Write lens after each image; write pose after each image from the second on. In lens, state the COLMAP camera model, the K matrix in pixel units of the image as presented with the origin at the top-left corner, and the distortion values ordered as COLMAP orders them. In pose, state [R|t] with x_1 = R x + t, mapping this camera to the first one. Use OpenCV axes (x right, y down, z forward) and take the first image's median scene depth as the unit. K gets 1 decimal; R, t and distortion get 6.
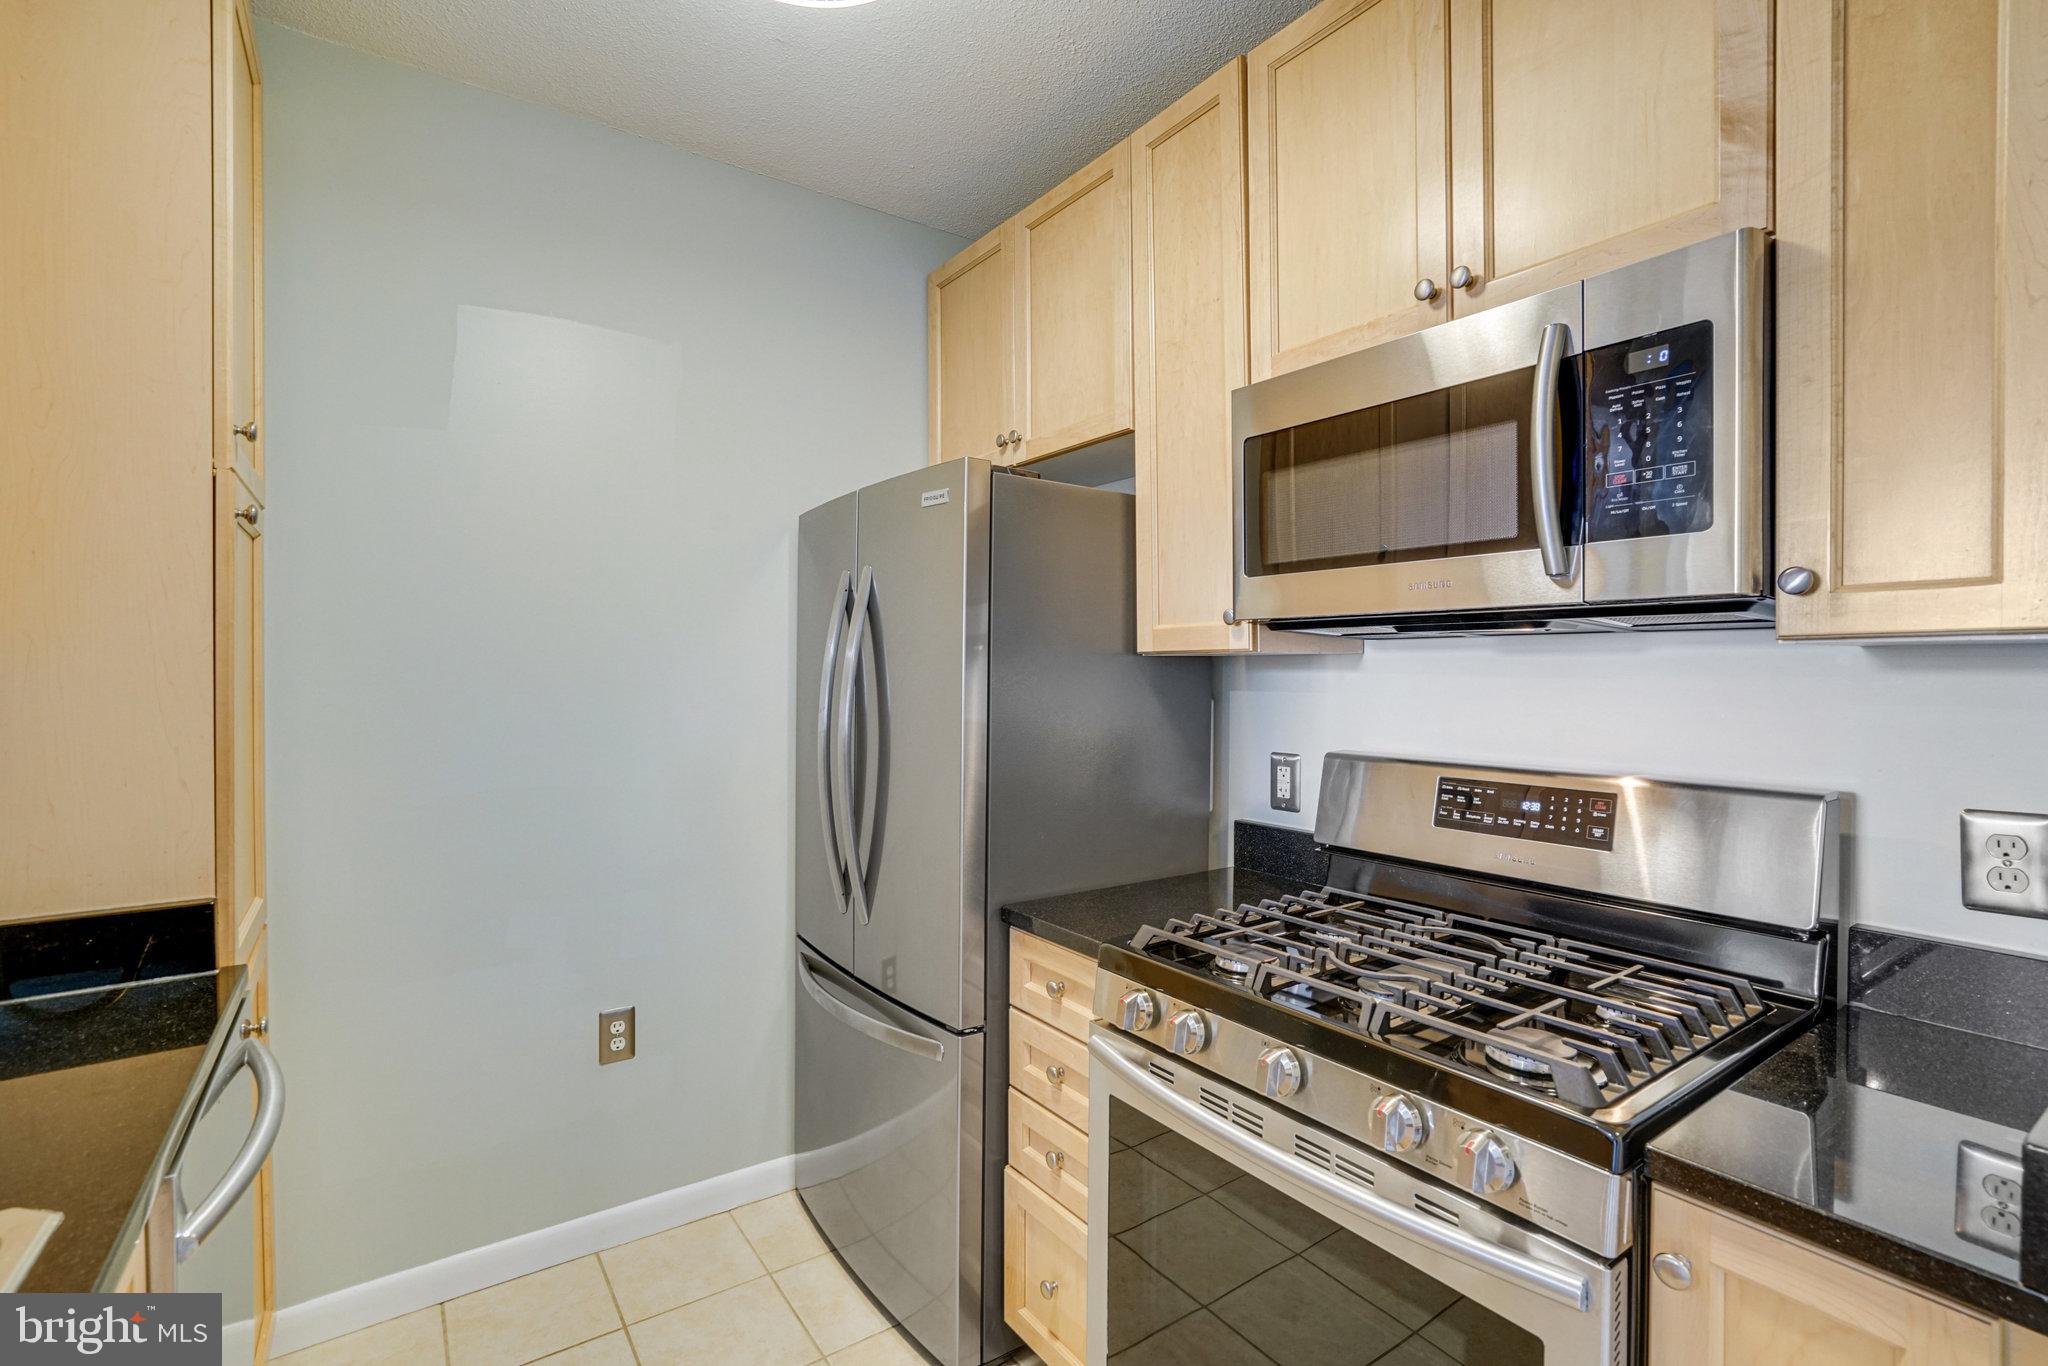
lens RADIAL K [[960.5, 0, 1023.2], [0, 960.5, 678.5], [0, 0, 1]] dist [-0.037610, 0.016814]
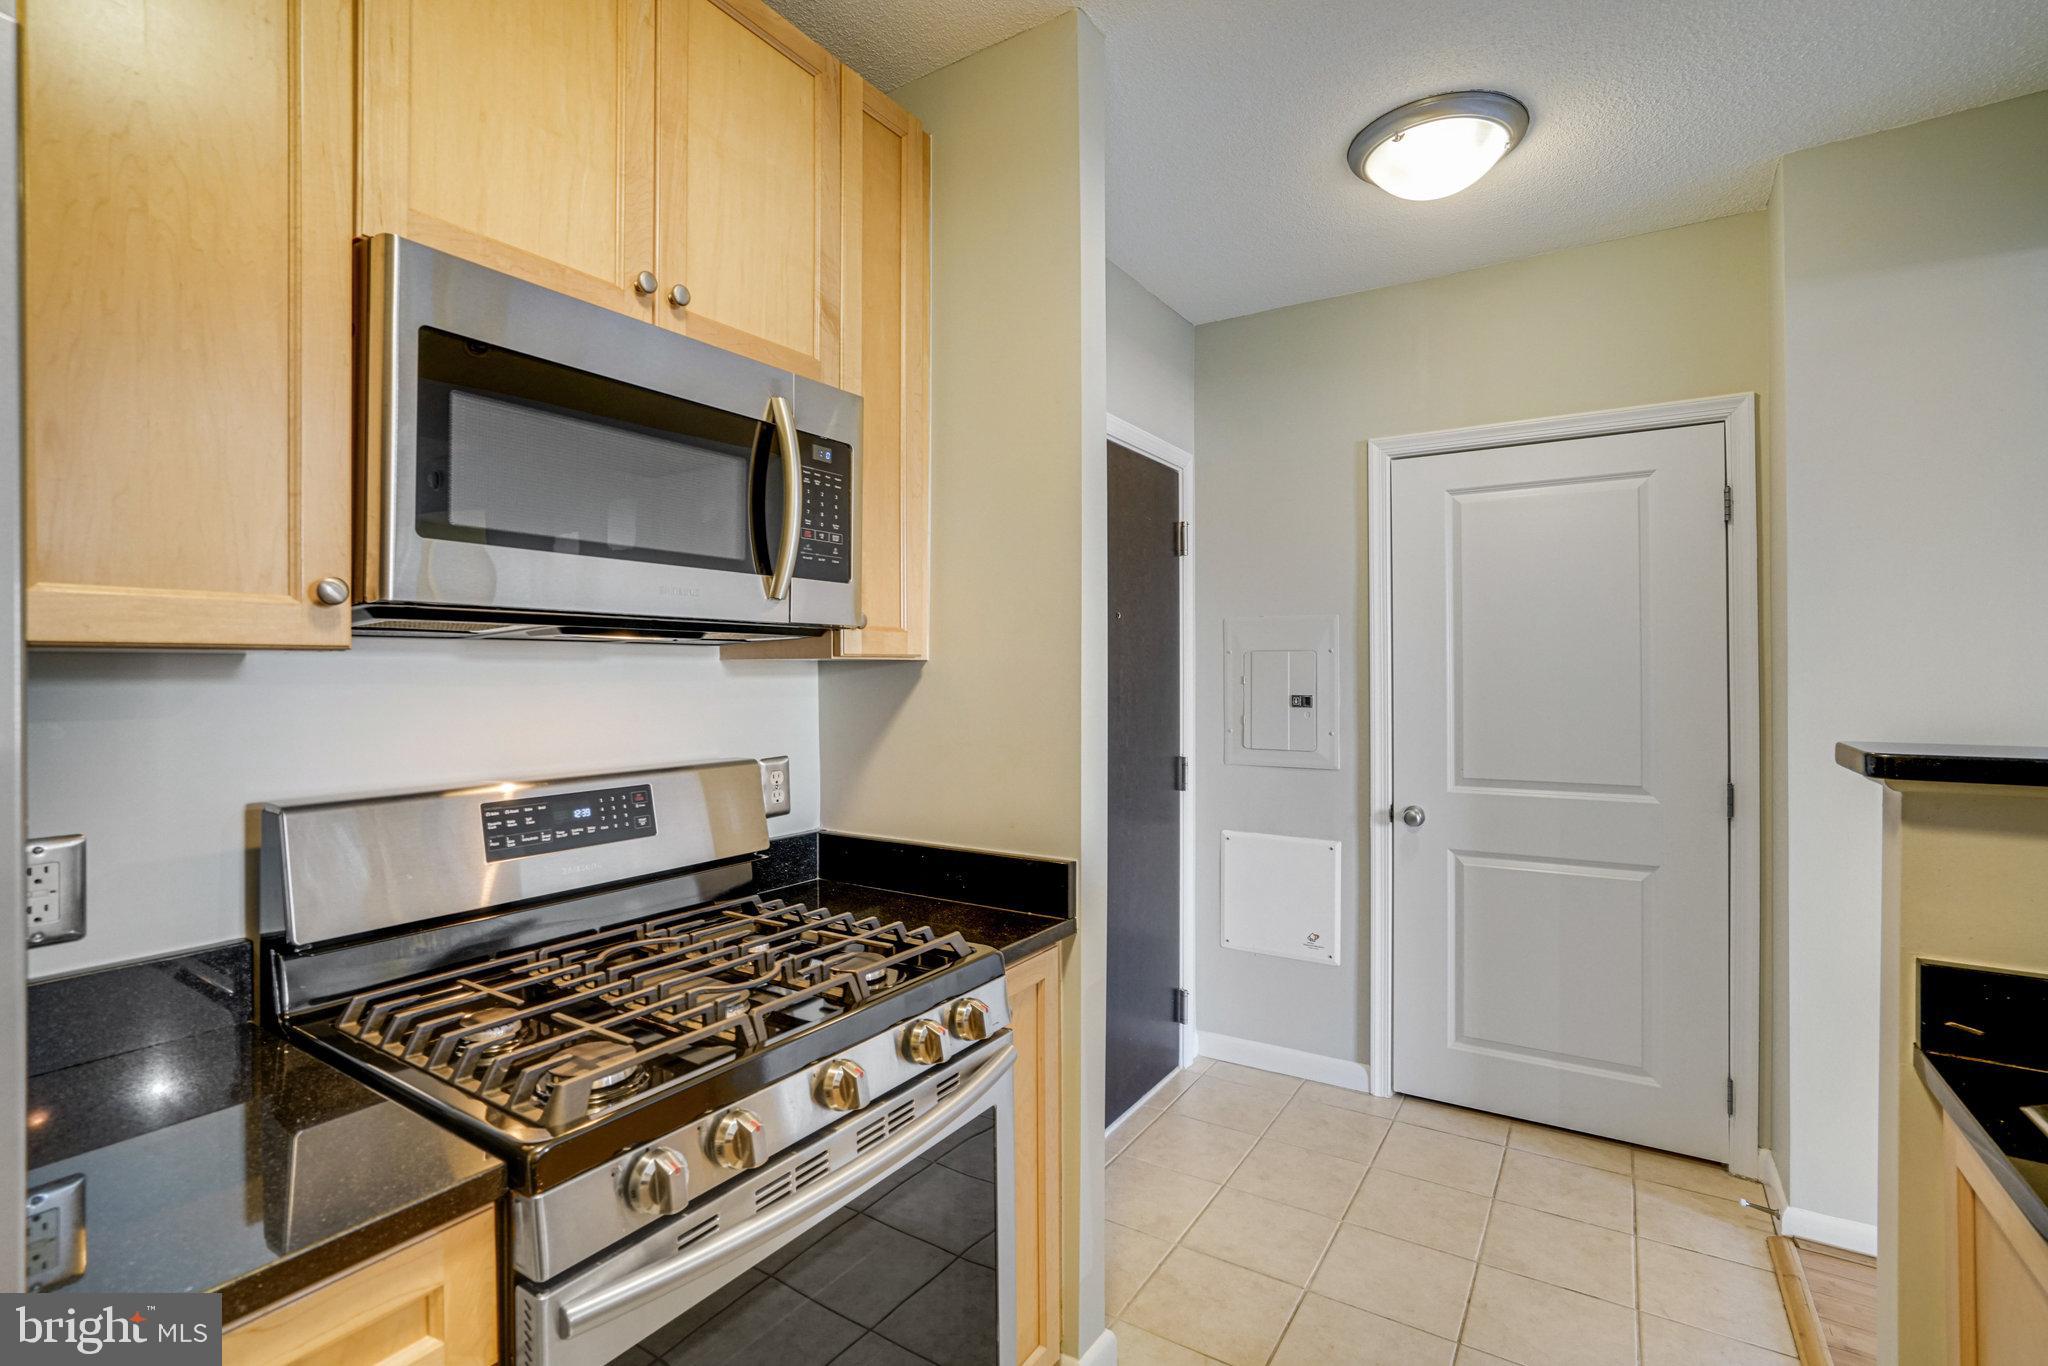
lens RADIAL K [[960.5, 0, 1007.1], [0, 960.5, 668.8], [0, 0, 1]] dist [-0.037610, 0.016814]
pose [[-0.376996, 0.005070, 0.926201, -0.515105], [0.013603, 0.999907, 0.000063, -0.010345], [-0.926115, 0.012623, -0.377030, 0.875189]]
